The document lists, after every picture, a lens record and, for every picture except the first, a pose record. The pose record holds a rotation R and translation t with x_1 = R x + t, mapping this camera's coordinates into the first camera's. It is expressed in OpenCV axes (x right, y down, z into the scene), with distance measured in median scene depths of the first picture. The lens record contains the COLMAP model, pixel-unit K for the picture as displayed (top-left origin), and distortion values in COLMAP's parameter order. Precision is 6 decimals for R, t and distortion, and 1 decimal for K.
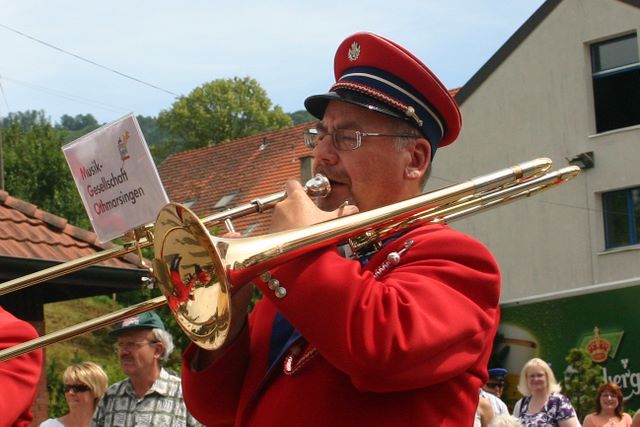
lens RADIAL K [[768.1, 0, 315.3], [0, 768.1, 195.6], [0, 0, 1]] dist [-0.054648, 0.000000]
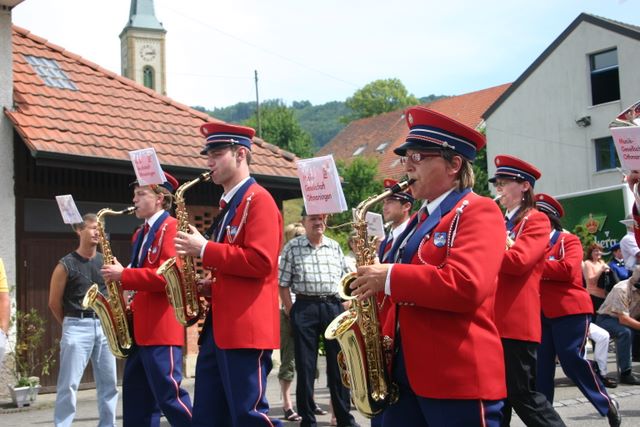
lens RADIAL K [[989.5, 0, 288.0], [0, 989.5, 224.5], [0, 0, 1]] dist [0.037347, 0.000000]
pose [[0.996866, -0.005386, -0.078922, -0.158183], [0.009644, 0.998513, 0.053663, 0.063908], [0.078515, -0.054255, 0.995435, -1.380825]]
